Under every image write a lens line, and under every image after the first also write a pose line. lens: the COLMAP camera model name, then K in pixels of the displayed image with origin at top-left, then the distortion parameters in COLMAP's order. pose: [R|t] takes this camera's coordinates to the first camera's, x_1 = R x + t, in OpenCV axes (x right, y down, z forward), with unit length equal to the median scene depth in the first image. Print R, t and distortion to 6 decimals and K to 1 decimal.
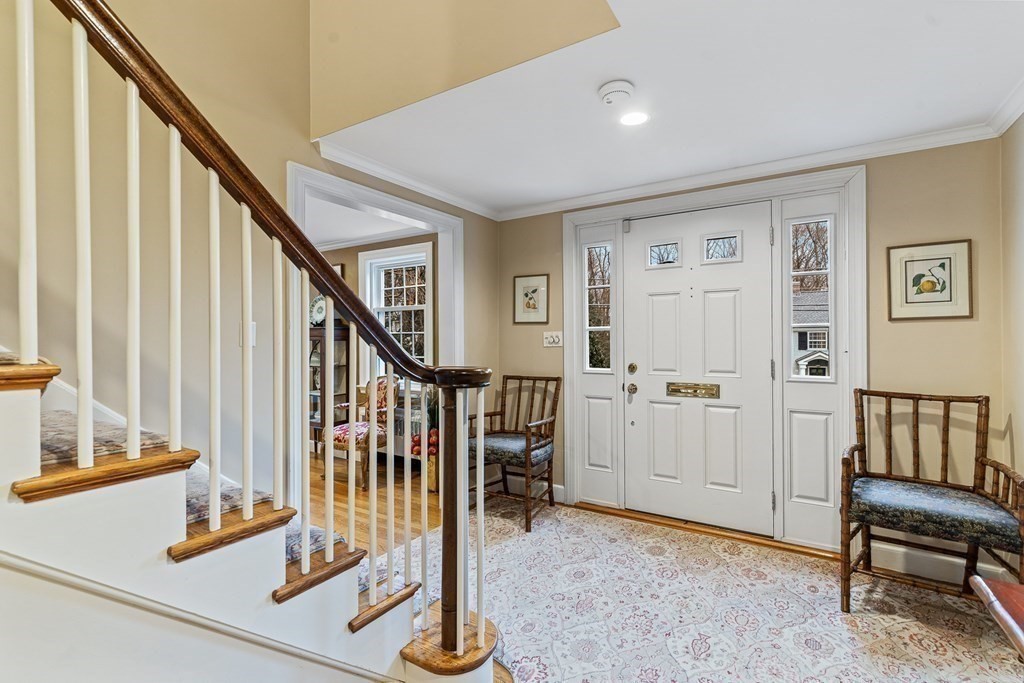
lens RADIAL K [[459.2, 0, 509.5], [0, 459.2, 336.3], [0, 0, 1]] dist [0.002883, 0.000241]
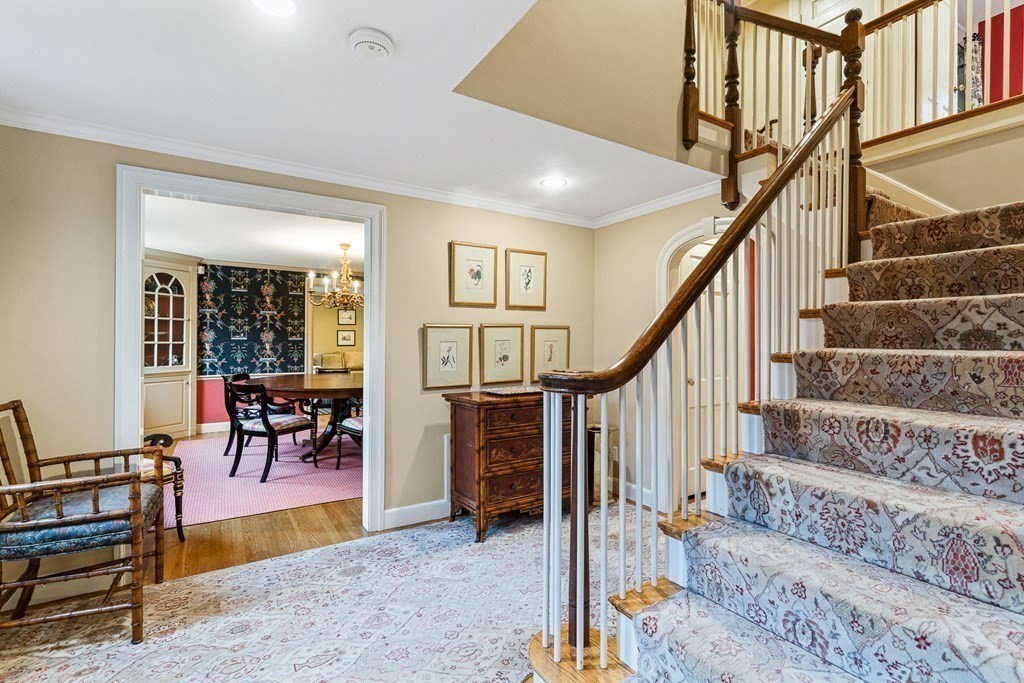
lens RADIAL K [[474.2, 0, 512.0], [0, 474.2, 340.0], [0, 0, 1]] dist [0.004676, -0.000052]
pose [[-0.898848, 0.000575, 0.438261, -0.339317], [0.000282, 1.000000, -0.000732, 0.007092], [-0.438261, -0.000535, -0.898848, 1.528234]]
